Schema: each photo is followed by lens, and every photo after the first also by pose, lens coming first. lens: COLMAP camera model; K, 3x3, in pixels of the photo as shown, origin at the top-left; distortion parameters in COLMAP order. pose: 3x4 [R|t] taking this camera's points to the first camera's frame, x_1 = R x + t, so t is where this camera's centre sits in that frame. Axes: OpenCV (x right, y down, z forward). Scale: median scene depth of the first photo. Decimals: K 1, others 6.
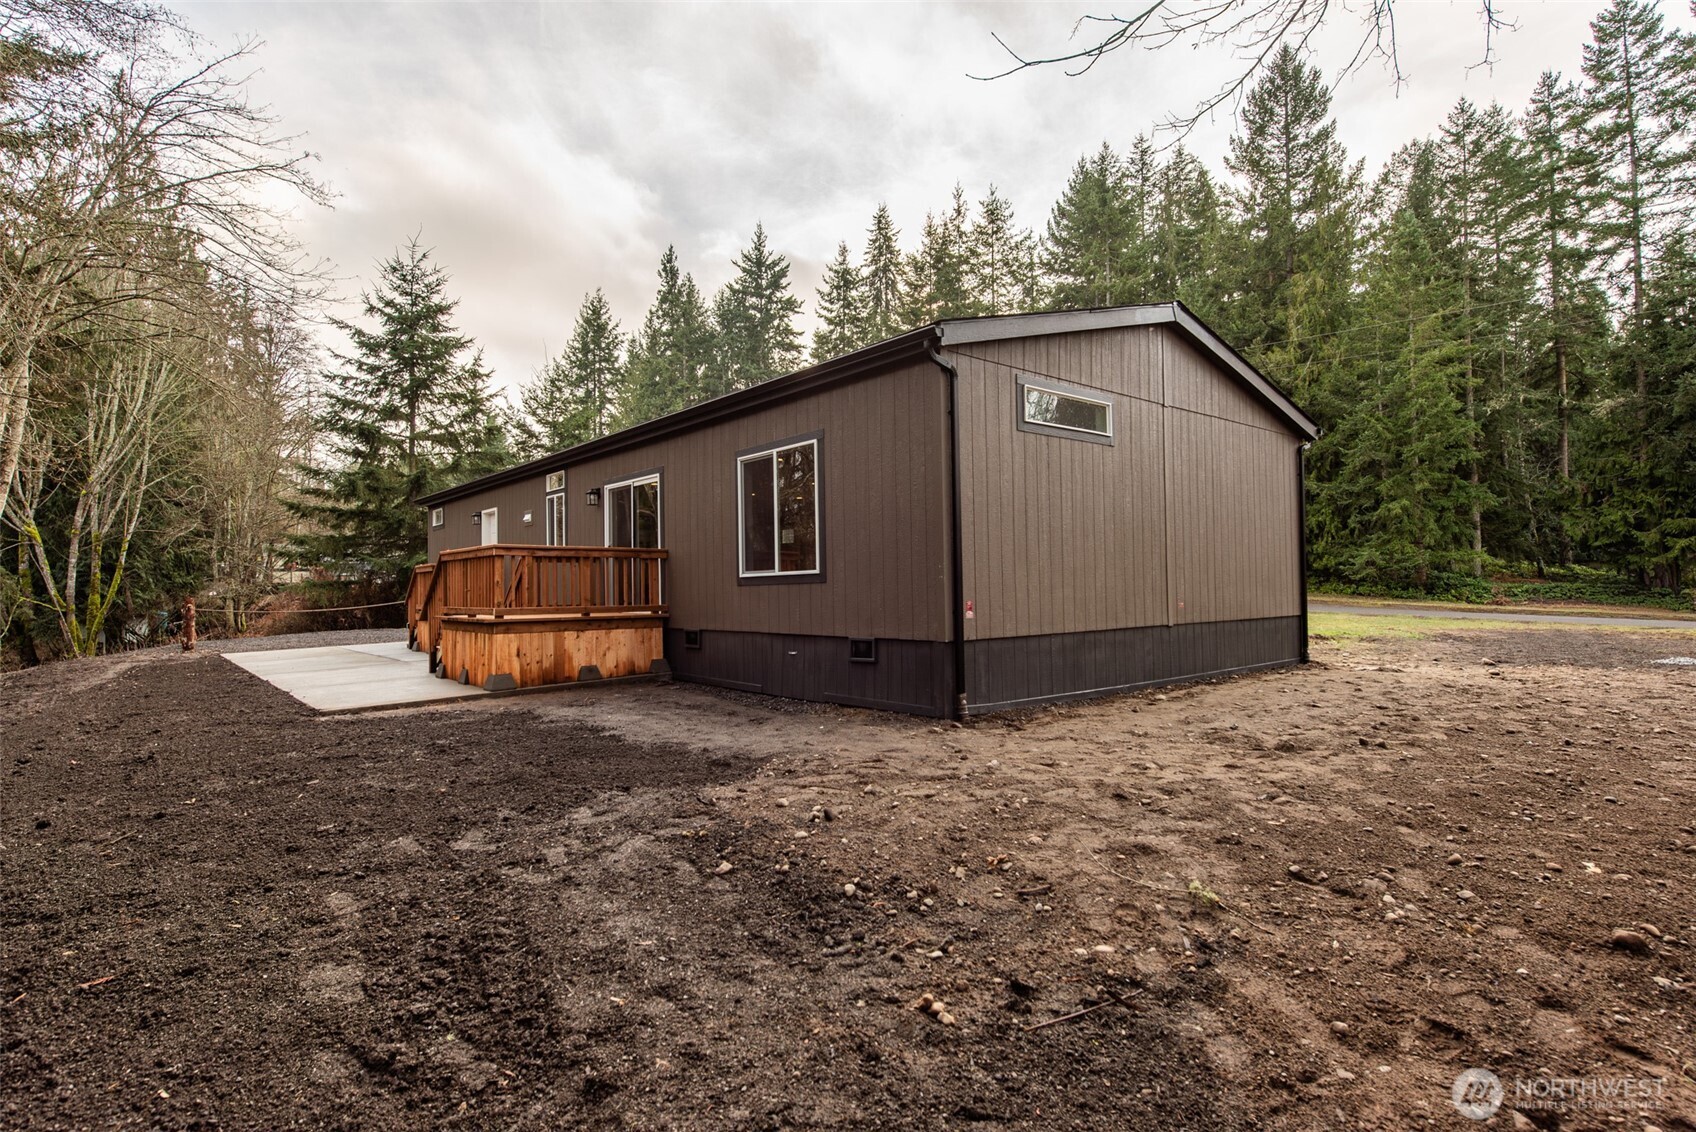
lens RADIAL K [[842.7, 0, 855.8], [0, 842.7, 569.8], [0, 0, 1]] dist [0.007303, -0.004413]
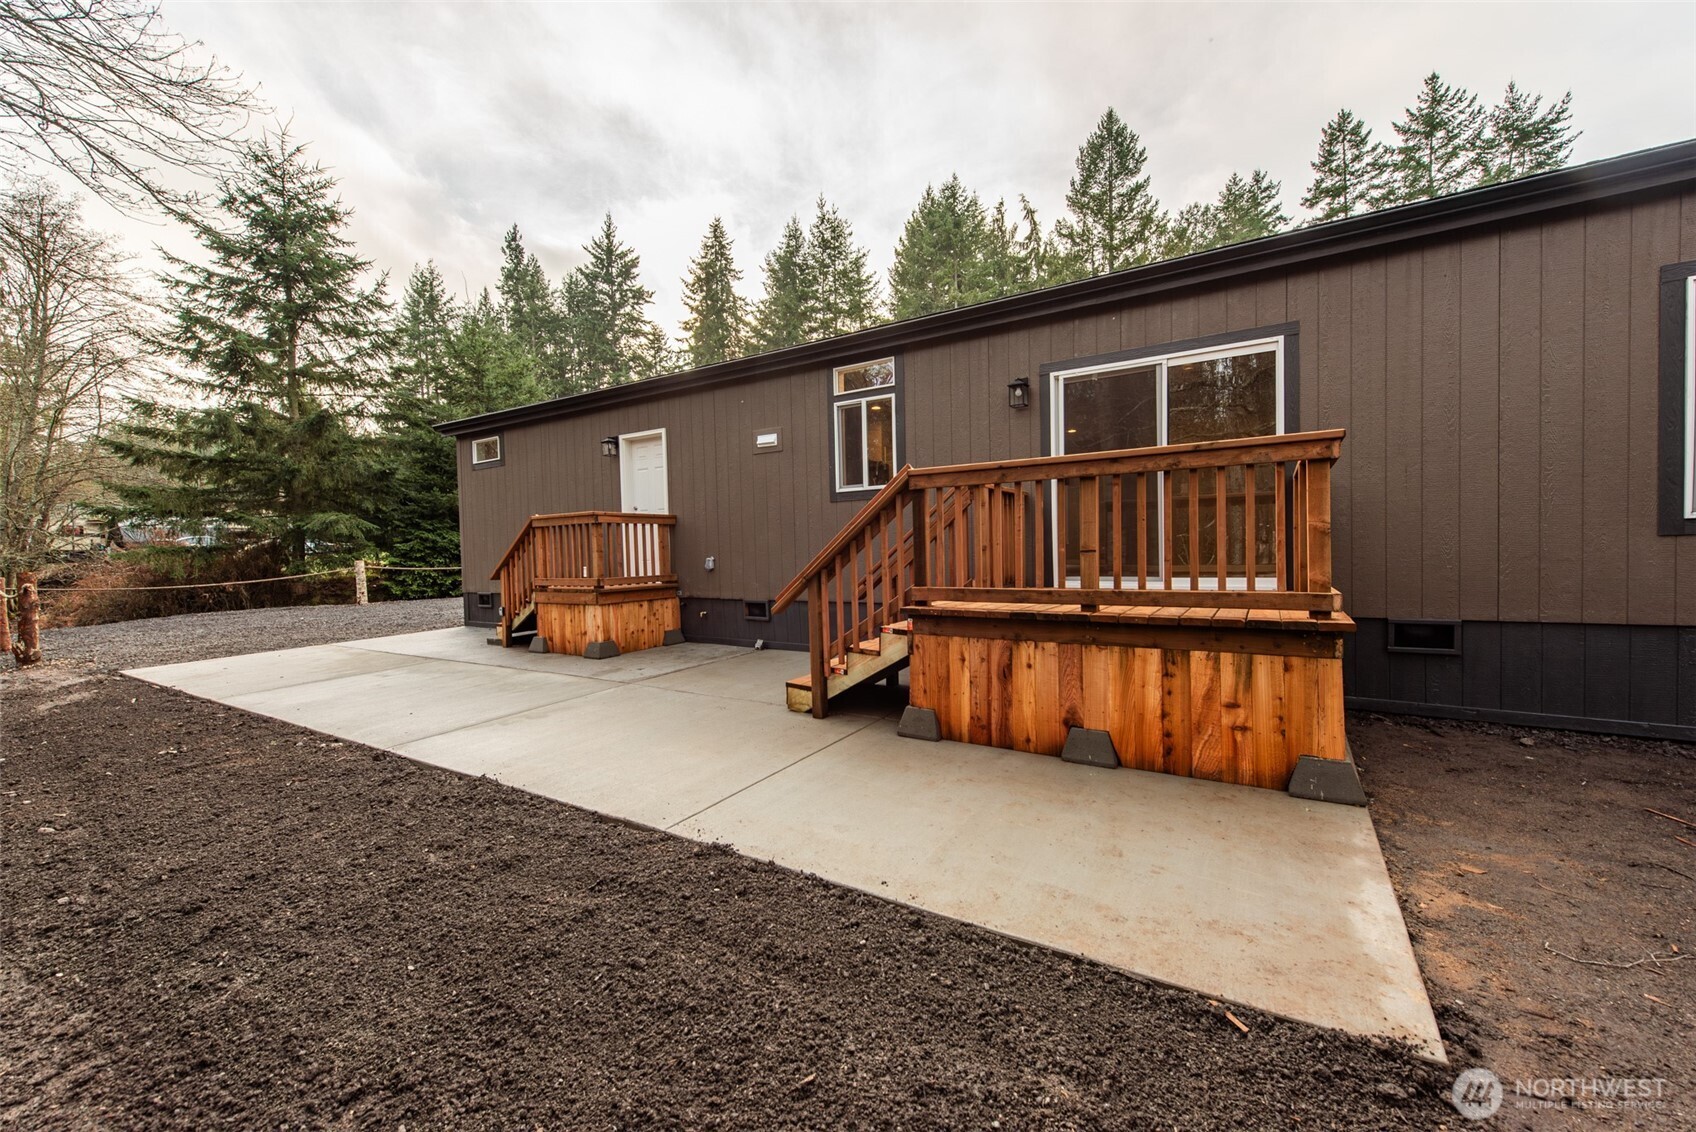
lens RADIAL K [[660.3, 0, 839.2], [0, 660.3, 568.3], [0, 0, 1]] dist [0.009771, -0.002620]
pose [[0.955113, -0.012404, 0.295981, -0.108550], [-0.000387, 0.999070, 0.043117, 0.003088], [-0.296240, -0.041296, 0.954220, 0.111993]]
